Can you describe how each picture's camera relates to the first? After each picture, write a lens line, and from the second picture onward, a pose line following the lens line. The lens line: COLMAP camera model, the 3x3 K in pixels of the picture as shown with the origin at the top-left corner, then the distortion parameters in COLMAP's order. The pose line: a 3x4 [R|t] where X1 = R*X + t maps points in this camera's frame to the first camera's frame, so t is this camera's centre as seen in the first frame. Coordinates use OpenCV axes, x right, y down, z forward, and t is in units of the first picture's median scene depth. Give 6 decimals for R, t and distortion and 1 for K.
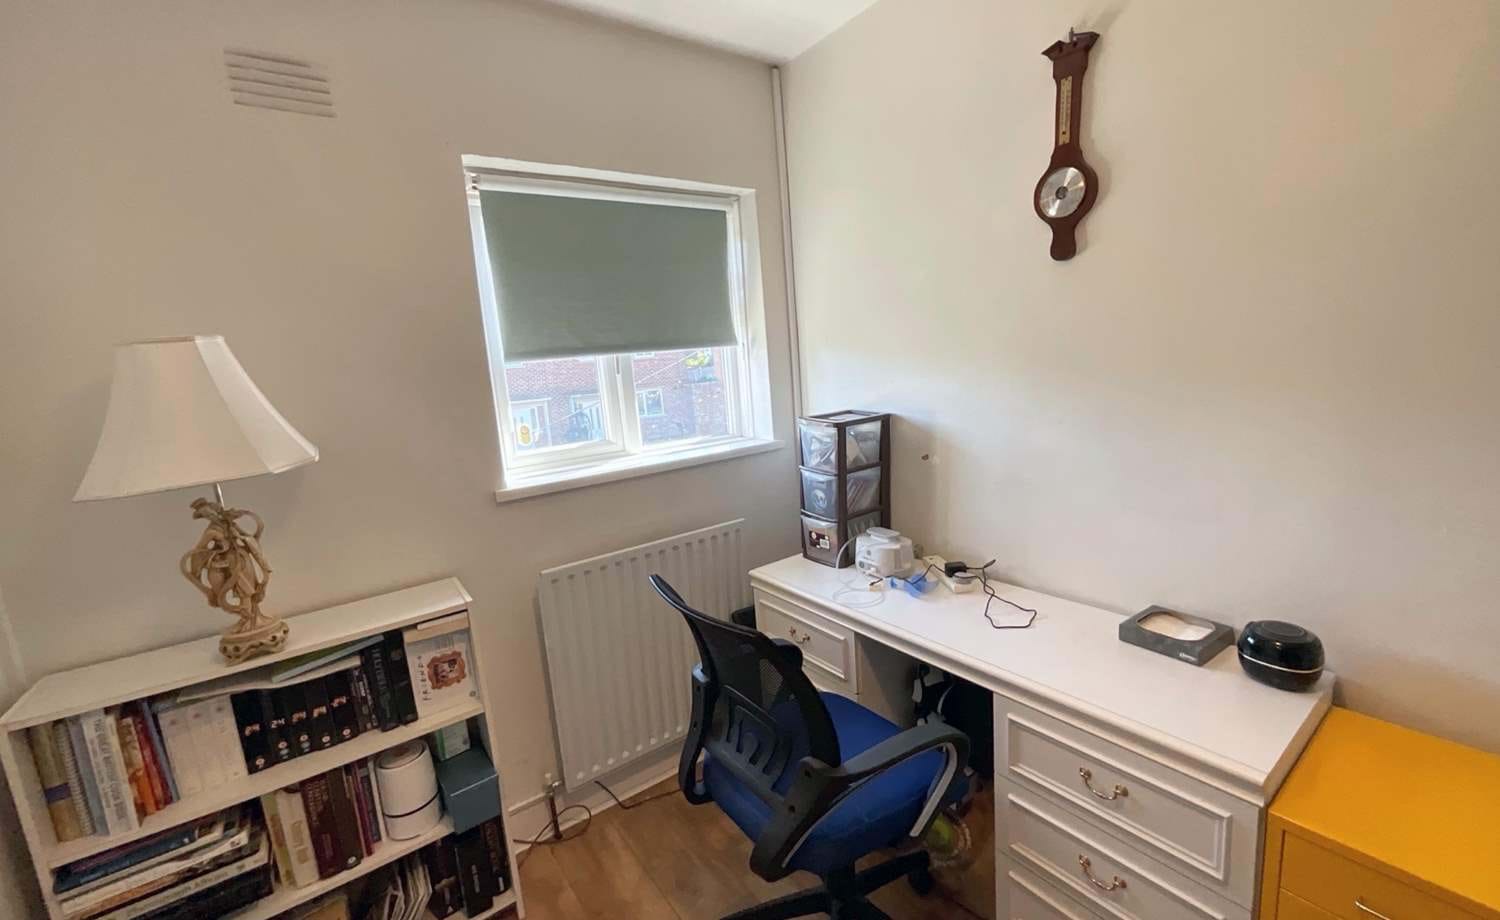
lens RADIAL K [[611.1, 0, 750.0], [0, 611.1, 460.0], [0, 0, 1]] dist [0.001171, 0.001276]
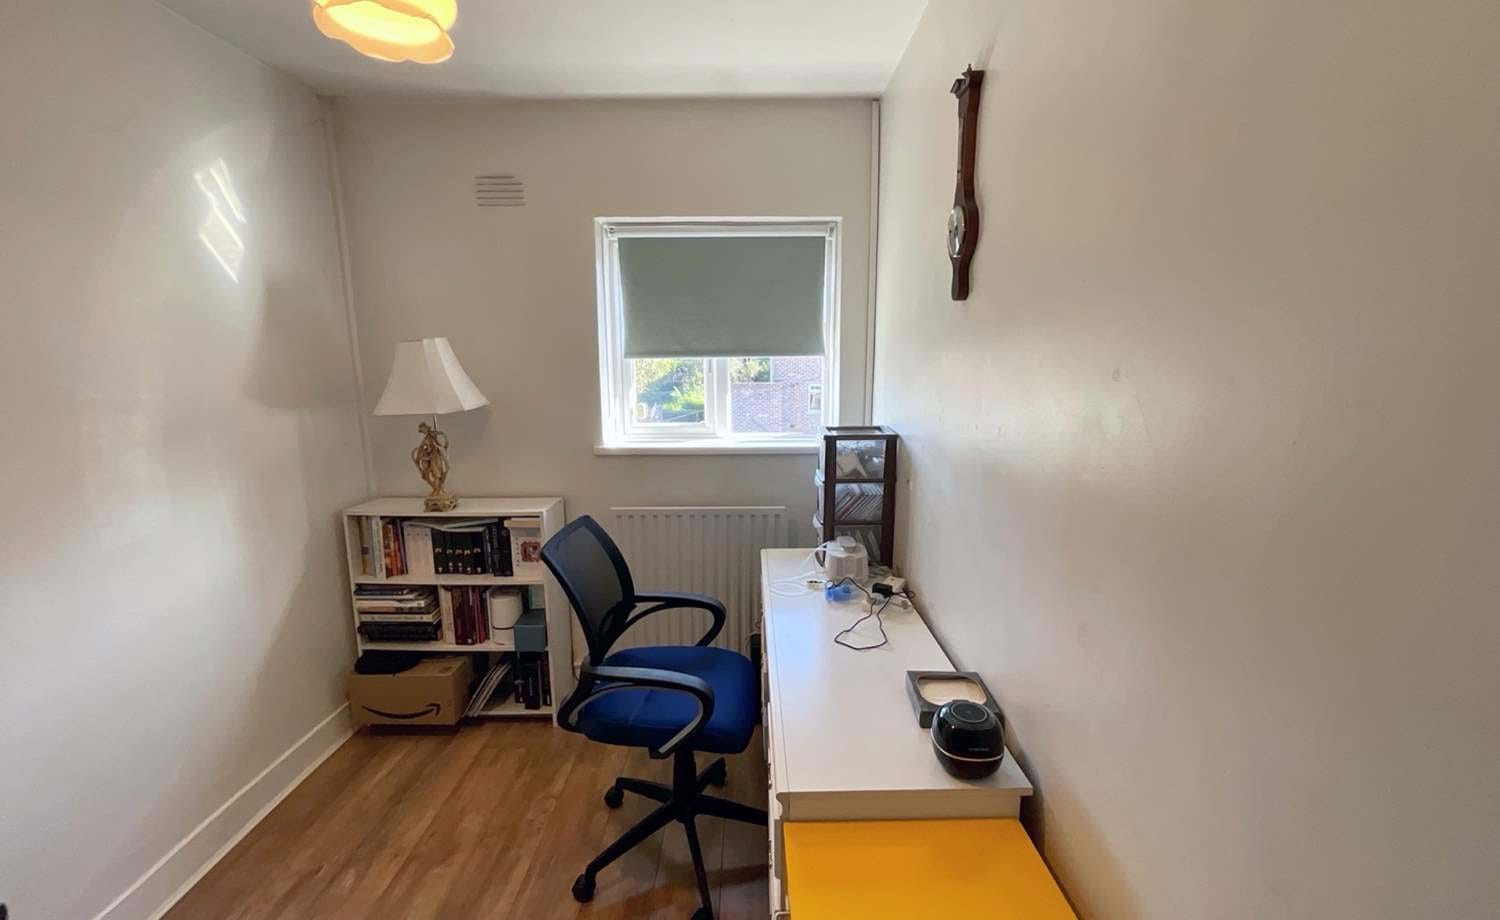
lens RADIAL K [[611.1, 0, 750.0], [0, 611.1, 460.0], [0, 0, 1]] dist [0.001171, 0.001276]
pose [[0.803323, 0.168659, -0.571162, 0.918186], [-0.153980, 0.985271, 0.074372, -0.107128], [0.575293, 0.028203, 0.817461, 0.024507]]
